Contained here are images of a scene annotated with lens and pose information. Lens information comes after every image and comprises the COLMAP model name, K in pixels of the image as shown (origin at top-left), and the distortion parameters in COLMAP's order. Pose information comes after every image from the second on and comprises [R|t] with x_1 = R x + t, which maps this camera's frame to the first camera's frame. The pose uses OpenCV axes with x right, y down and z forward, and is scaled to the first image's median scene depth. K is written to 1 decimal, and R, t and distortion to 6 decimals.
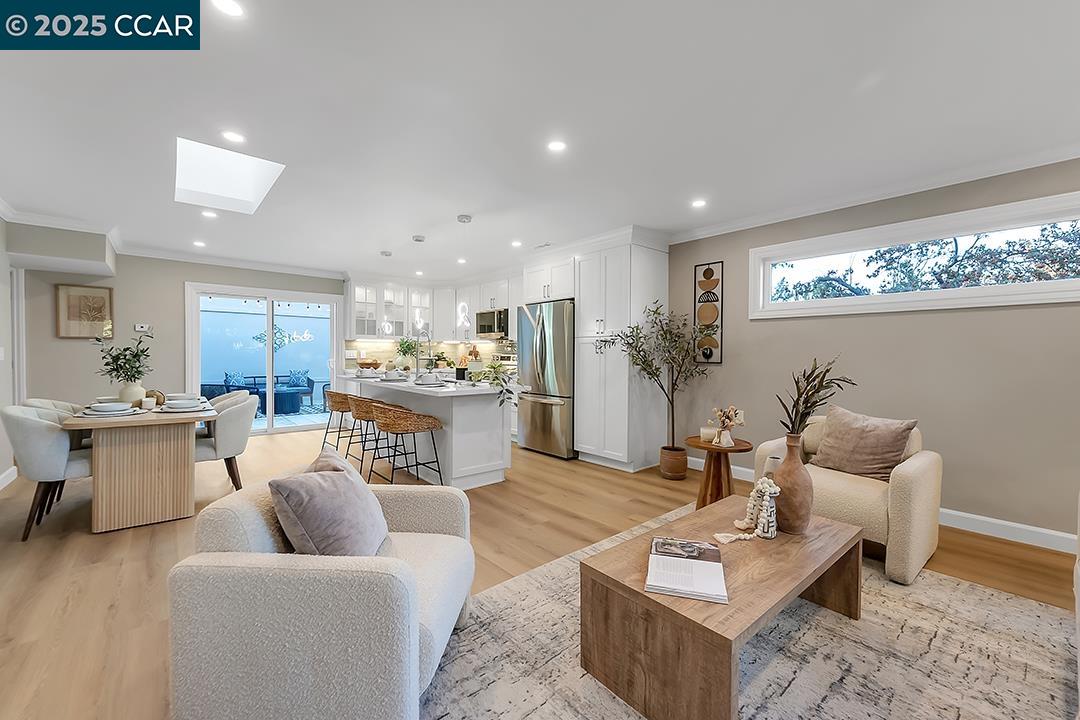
lens RADIAL K [[442.3, 0, 543.2], [0, 442.3, 360.9], [0, 0, 1]] dist [-0.000860, -0.000212]
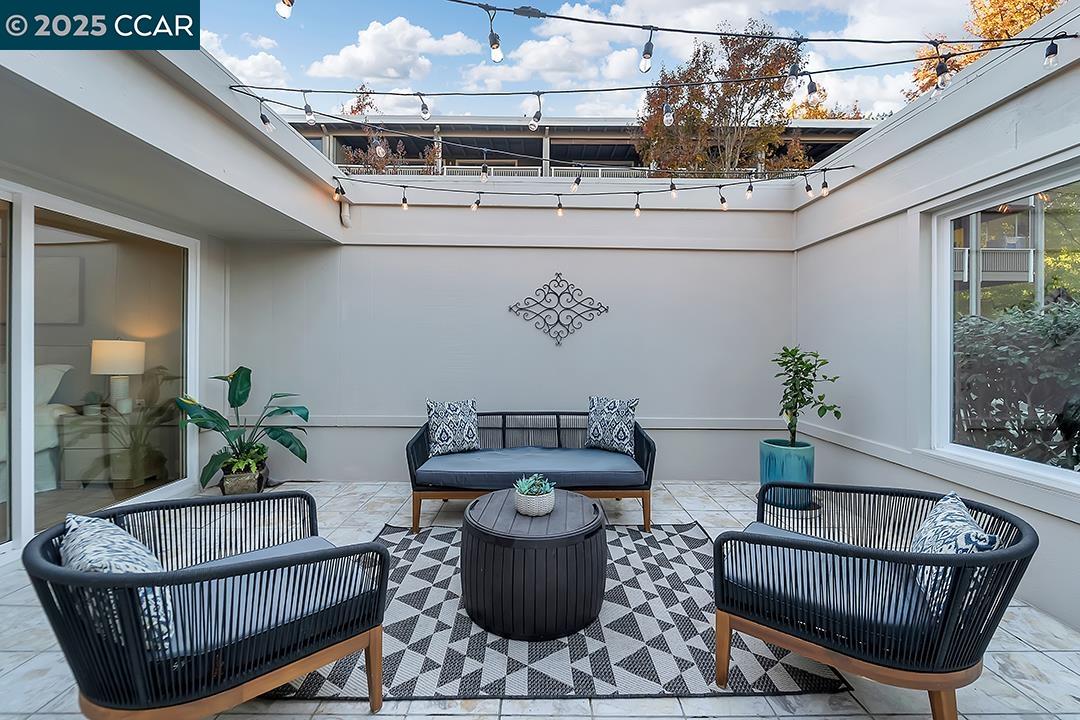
lens RADIAL K [[441.0, 0, 544.3], [0, 441.0, 349.4], [0, 0, 1]] dist [-0.000104, -0.000300]
pose [[0.769913, 0.001130, -0.638148, -0.750891], [-0.010655, 0.999882, -0.011083, -0.024911], [0.638060, 0.015333, 0.769834, 1.407594]]
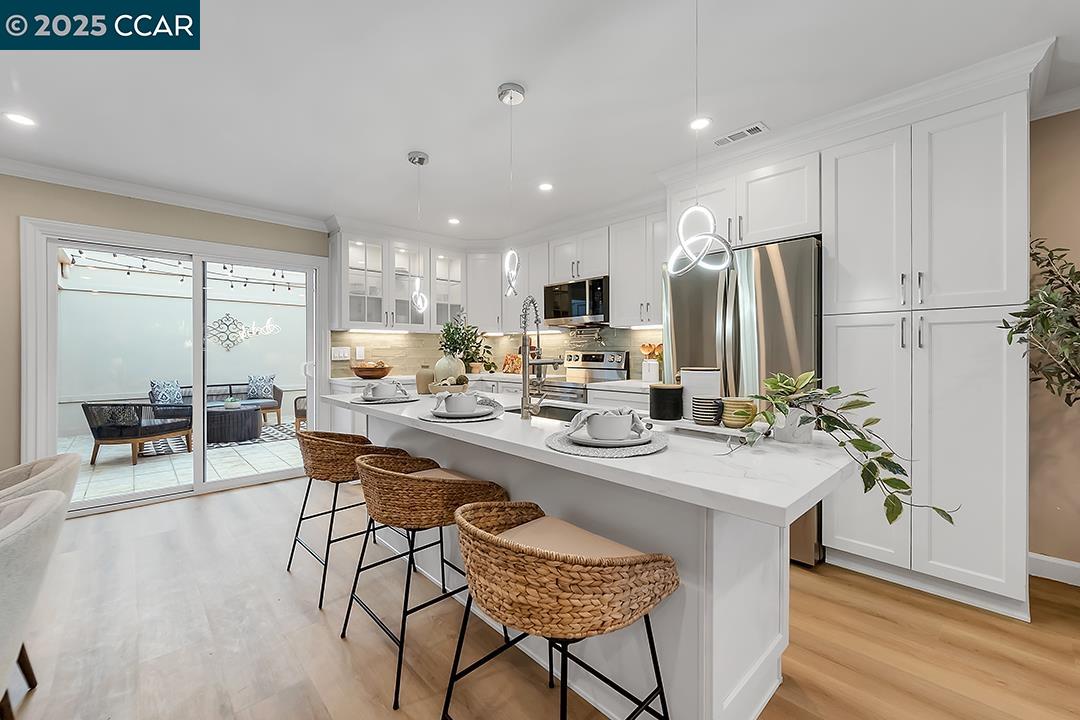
lens RADIAL K [[441.0, 0, 544.3], [0, 441.0, 349.4], [0, 0, 1]] dist [-0.000104, -0.000300]
pose [[0.998707, -0.008560, 0.050111, -0.241789], [0.009567, 0.999756, -0.019897, -0.007609], [-0.049928, 0.020350, 0.998545, 0.493204]]
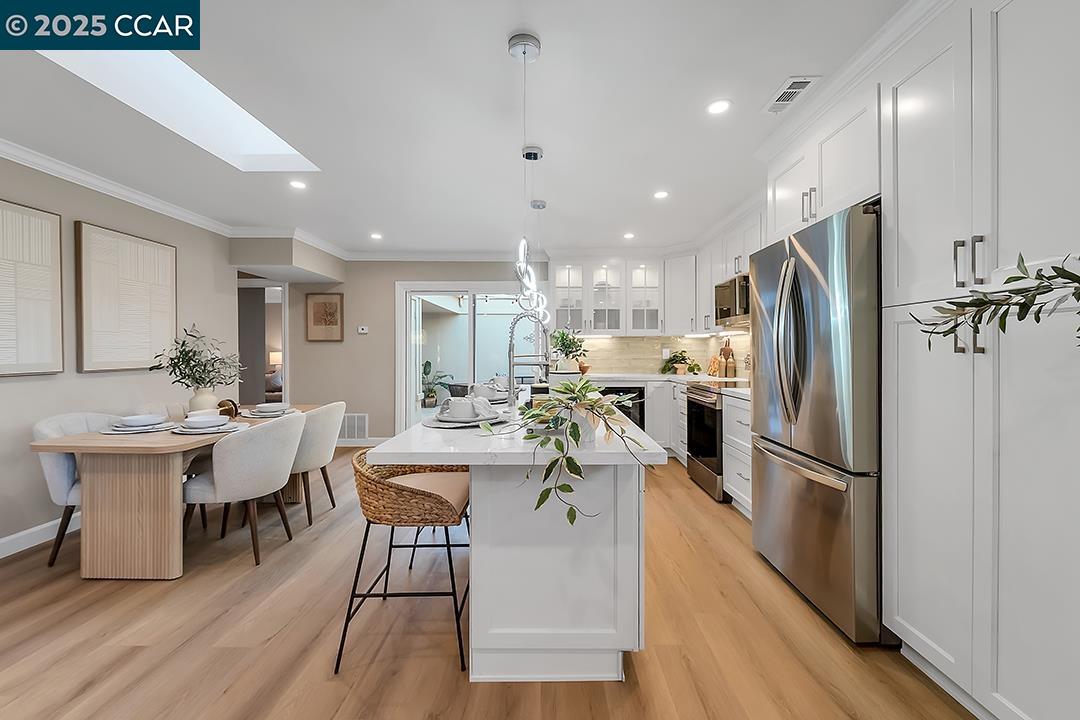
lens RADIAL K [[444.7, 0, 545.3], [0, 444.7, 352.0], [0, 0, 1]] dist [0.001983, 0.000032]
pose [[0.753222, -0.006275, -0.657736, 0.095538], [-0.004639, 0.999879, -0.014853, -0.010168], [0.657750, 0.014239, 0.753102, 0.515486]]
